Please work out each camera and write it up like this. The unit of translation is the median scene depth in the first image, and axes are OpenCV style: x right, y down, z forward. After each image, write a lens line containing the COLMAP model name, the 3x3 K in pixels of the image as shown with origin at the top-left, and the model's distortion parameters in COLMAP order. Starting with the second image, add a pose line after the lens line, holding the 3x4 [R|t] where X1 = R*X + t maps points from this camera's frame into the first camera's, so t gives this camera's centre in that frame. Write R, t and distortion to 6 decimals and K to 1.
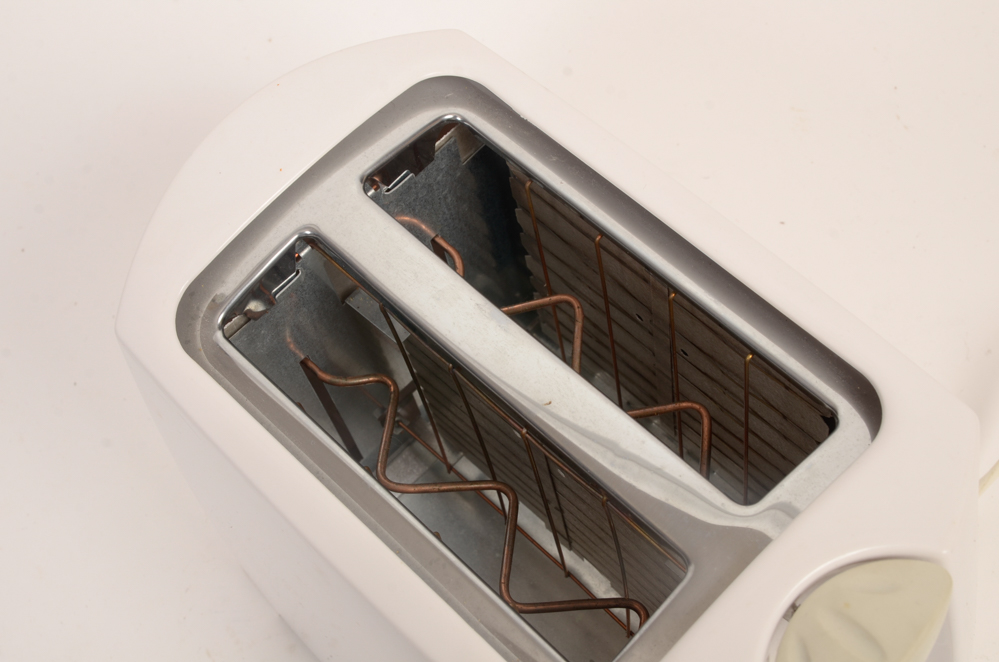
lens RADIAL K [[1468.2, 0, 499.5], [0, 1468.2, 331.0], [0, 0, 1]] dist [-0.016354, -0.021410]
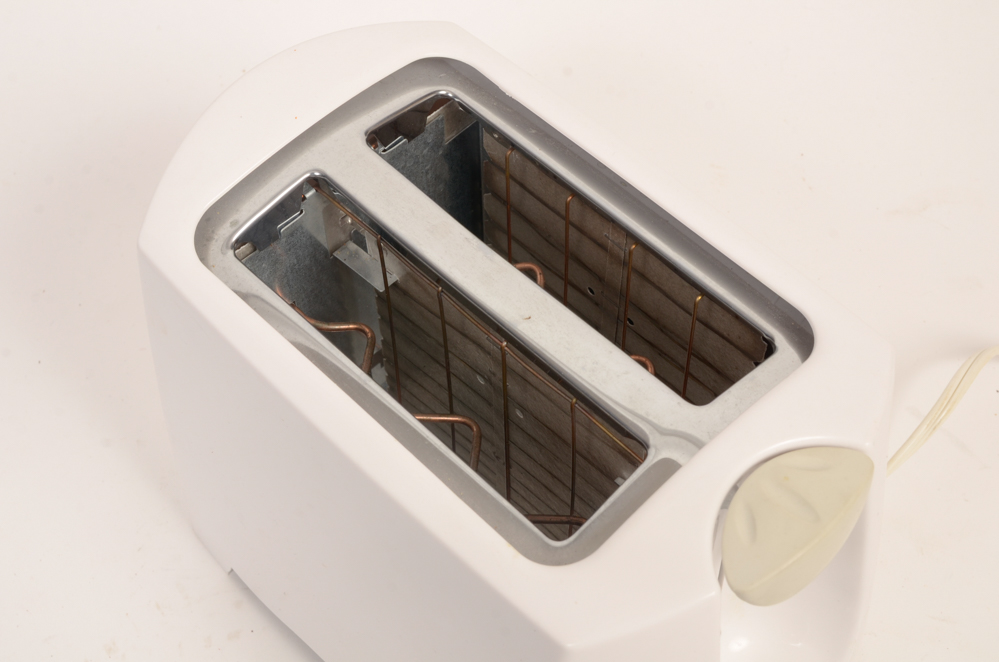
lens RADIAL K [[1468.2, 0, 499.5], [0, 1468.2, 331.0], [0, 0, 1]] dist [-0.016354, -0.021410]
pose [[0.993275, 0.068782, 0.093137, -0.083666], [-0.056709, 0.990334, -0.126580, 0.181006], [-0.100944, 0.120447, 0.987574, -0.113741]]
